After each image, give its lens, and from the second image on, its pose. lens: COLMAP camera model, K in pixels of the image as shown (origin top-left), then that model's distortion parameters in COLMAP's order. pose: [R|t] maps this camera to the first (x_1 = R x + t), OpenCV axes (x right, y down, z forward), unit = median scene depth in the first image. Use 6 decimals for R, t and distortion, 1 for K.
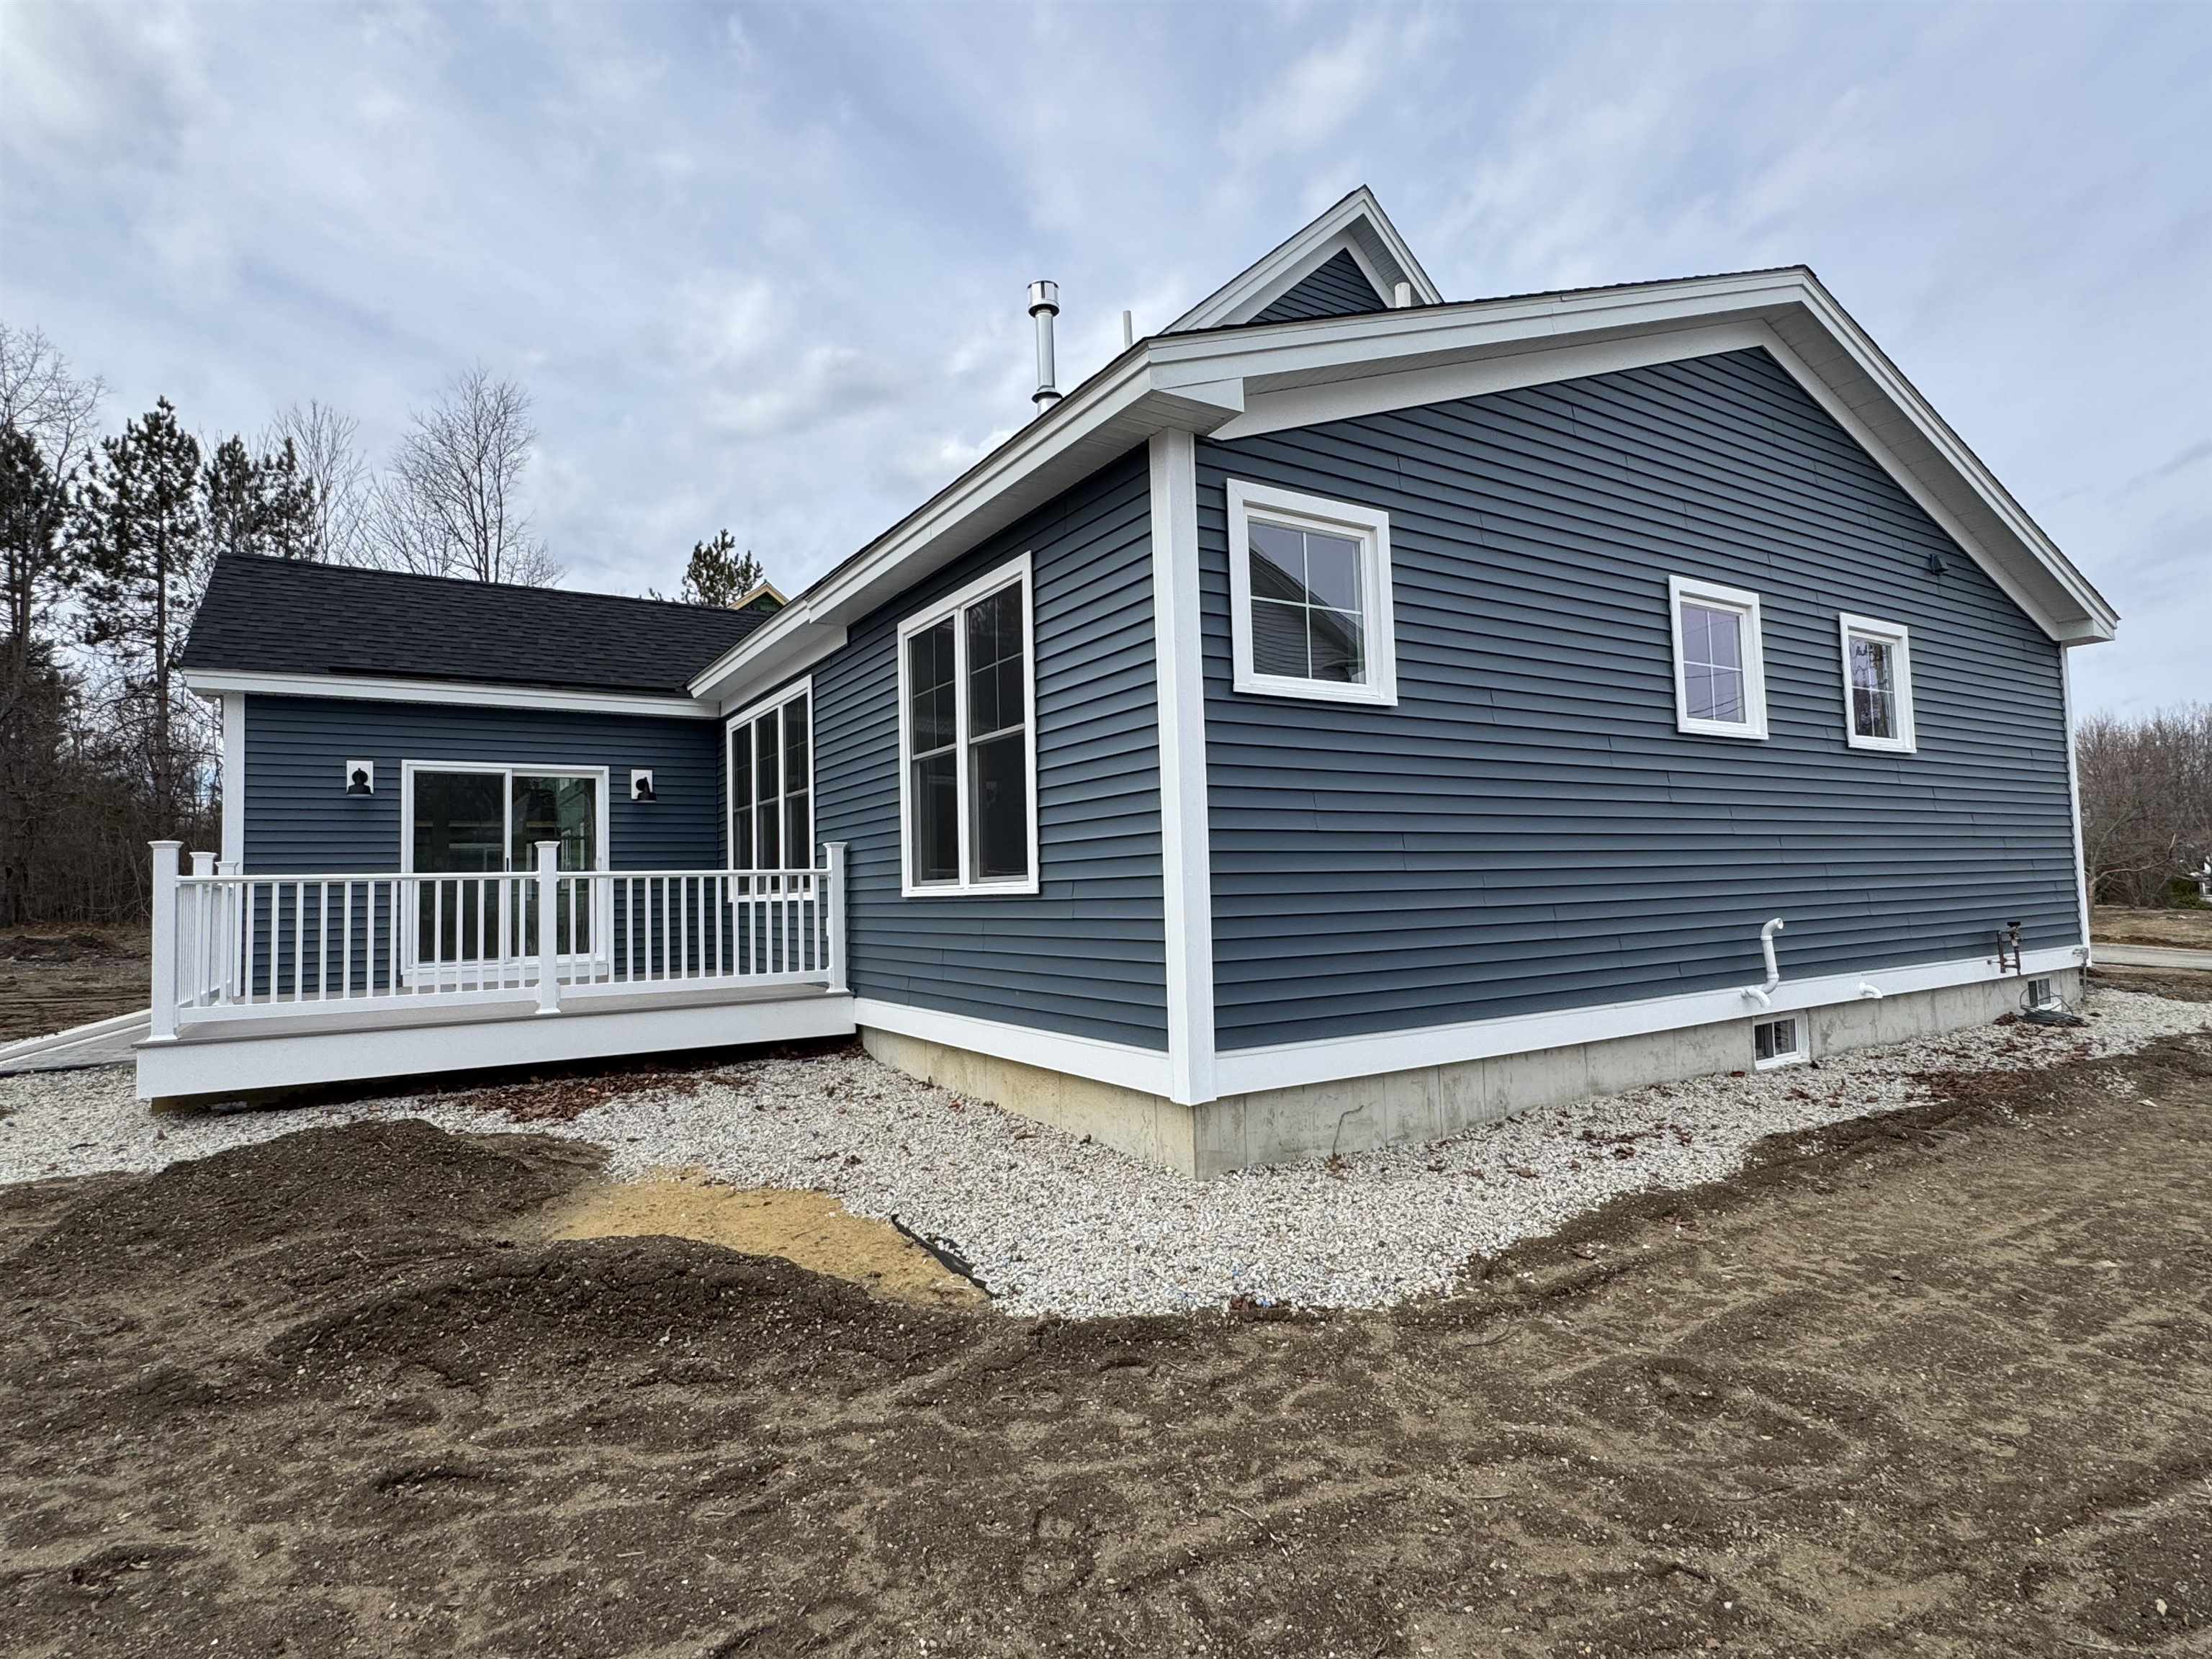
lens RADIAL K [[1136.9, 0, 1102.3], [0, 1136.9, 831.0], [0, 0, 1]] dist [-0.003791, -0.000325]
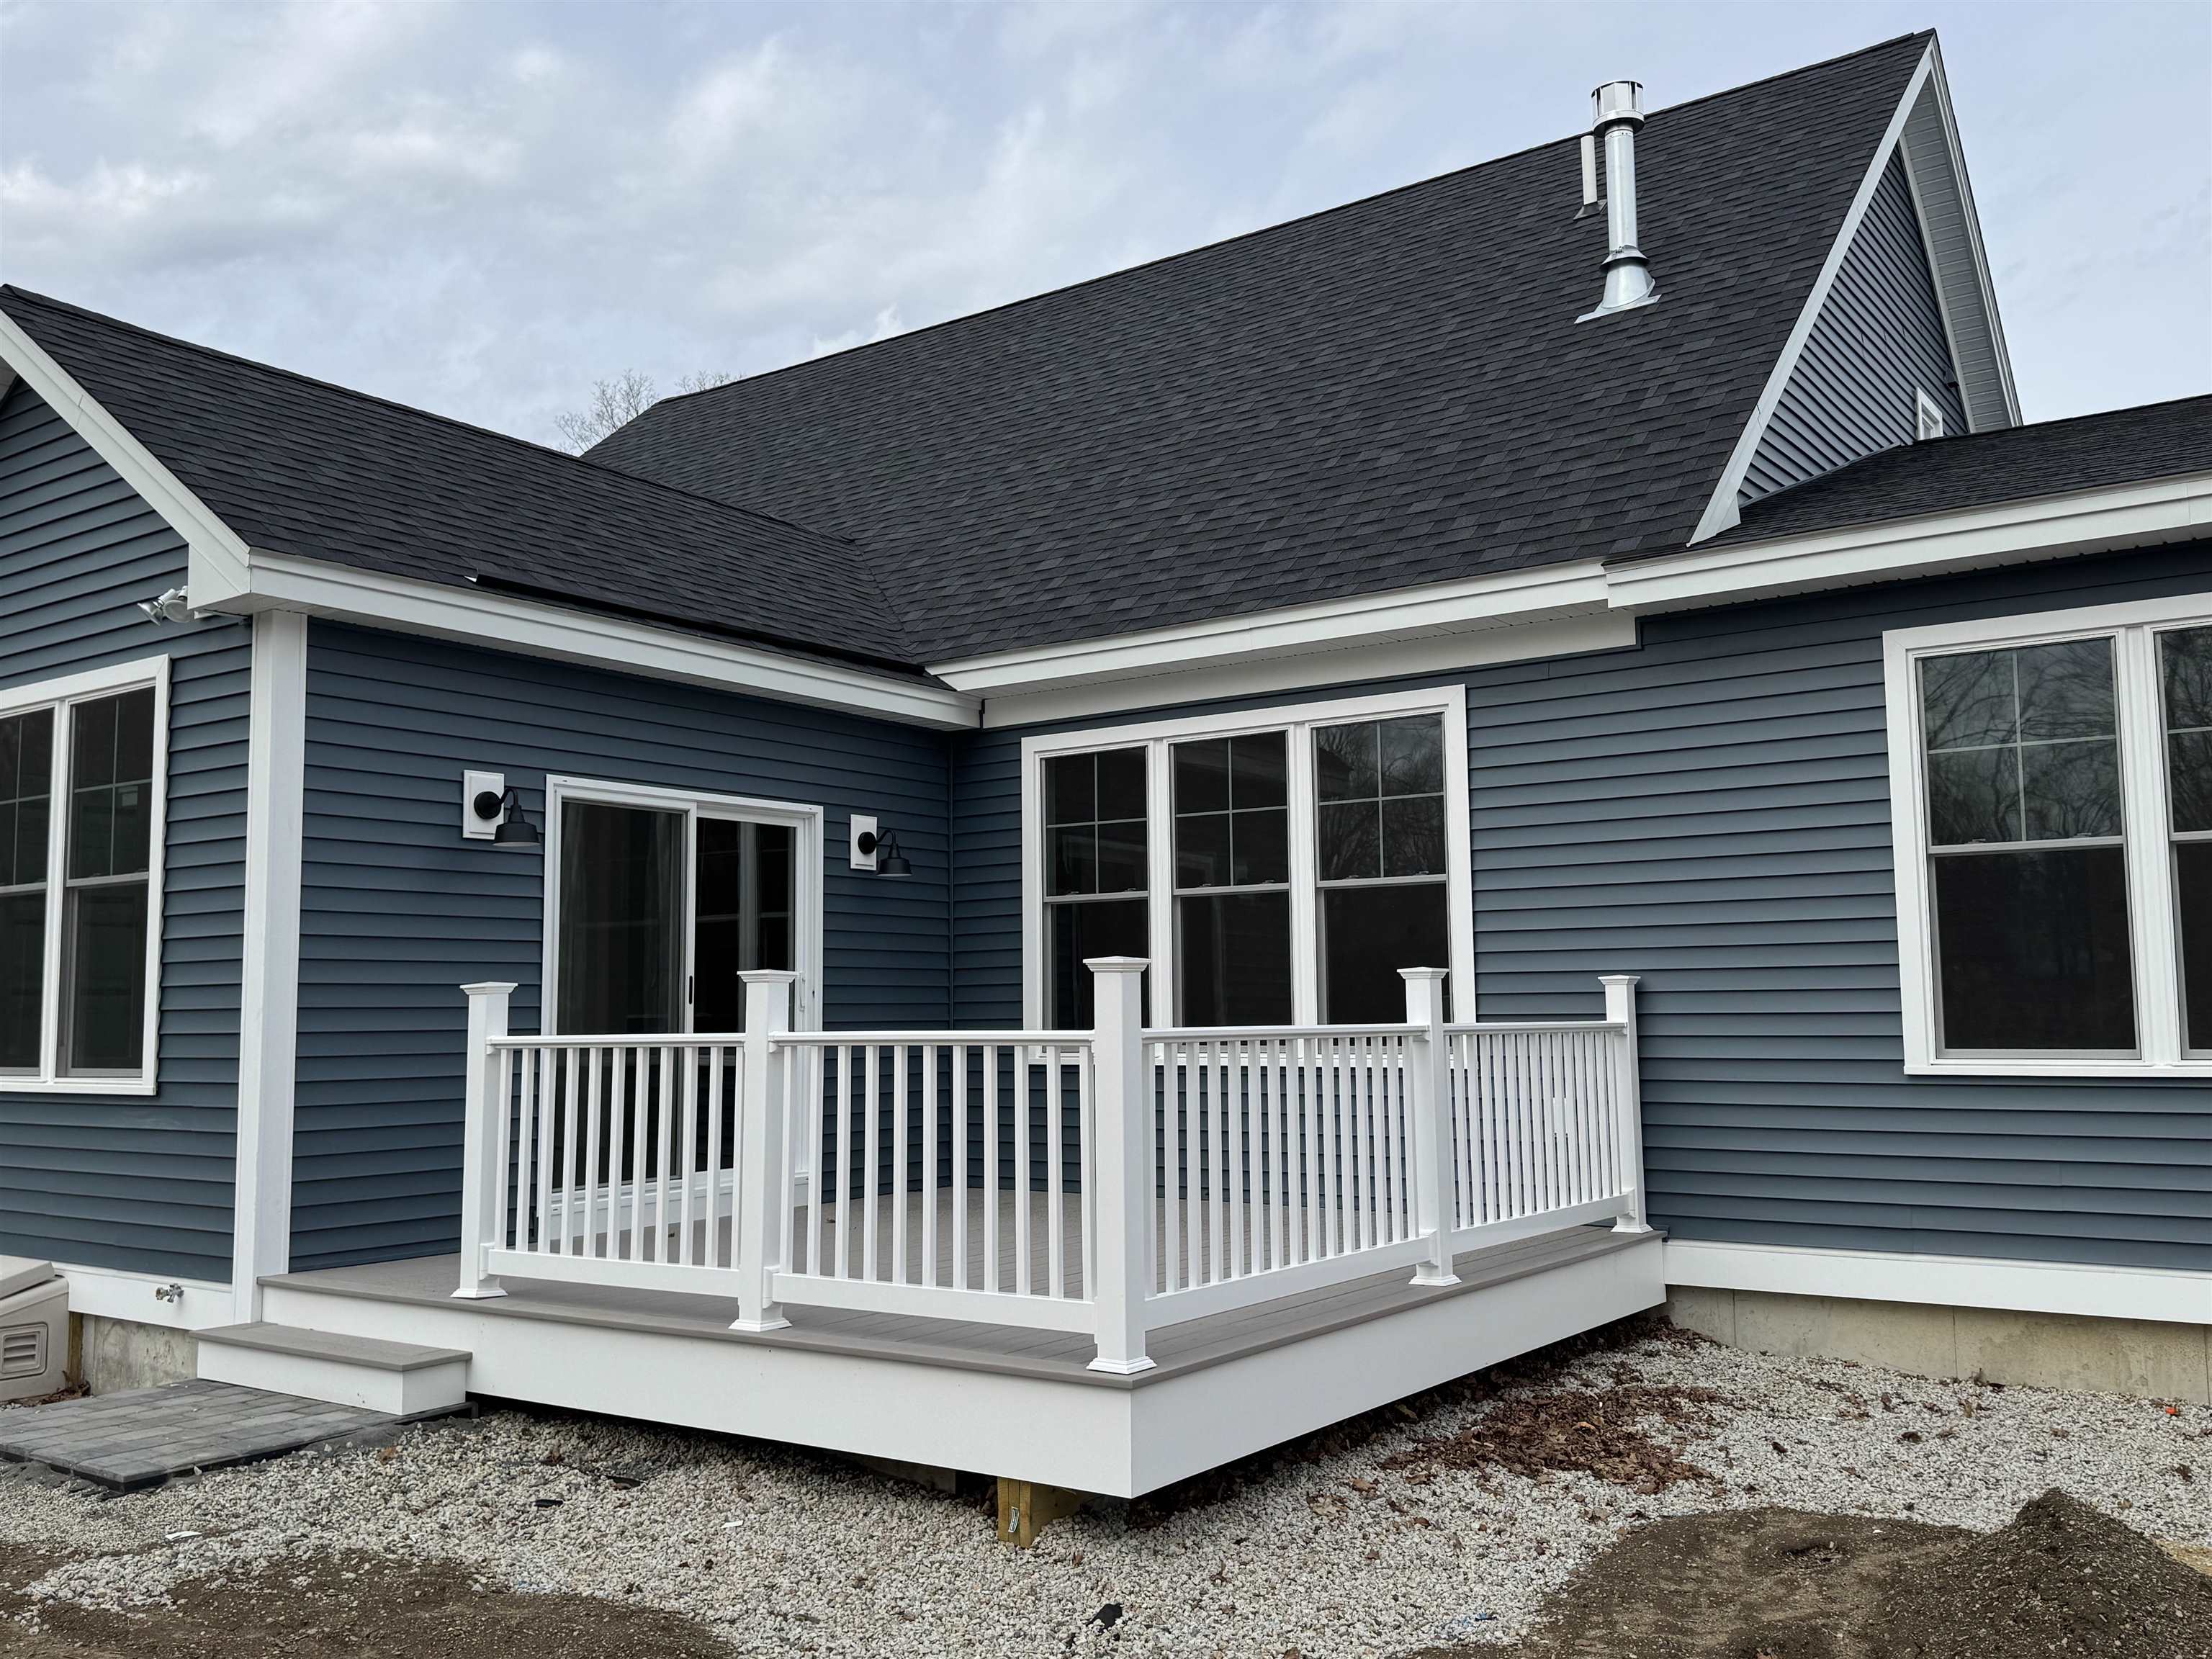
lens RADIAL K [[1857.3, 0, 1108.9], [0, 1857.3, 835.6], [0, 0, 1]] dist [0.071090, -0.002037]
pose [[0.921138, 0.053620, 0.385525, -0.716217], [-0.034922, 0.997856, -0.055346, 0.000234], [-0.387666, 0.037518, 0.921036, 0.165647]]
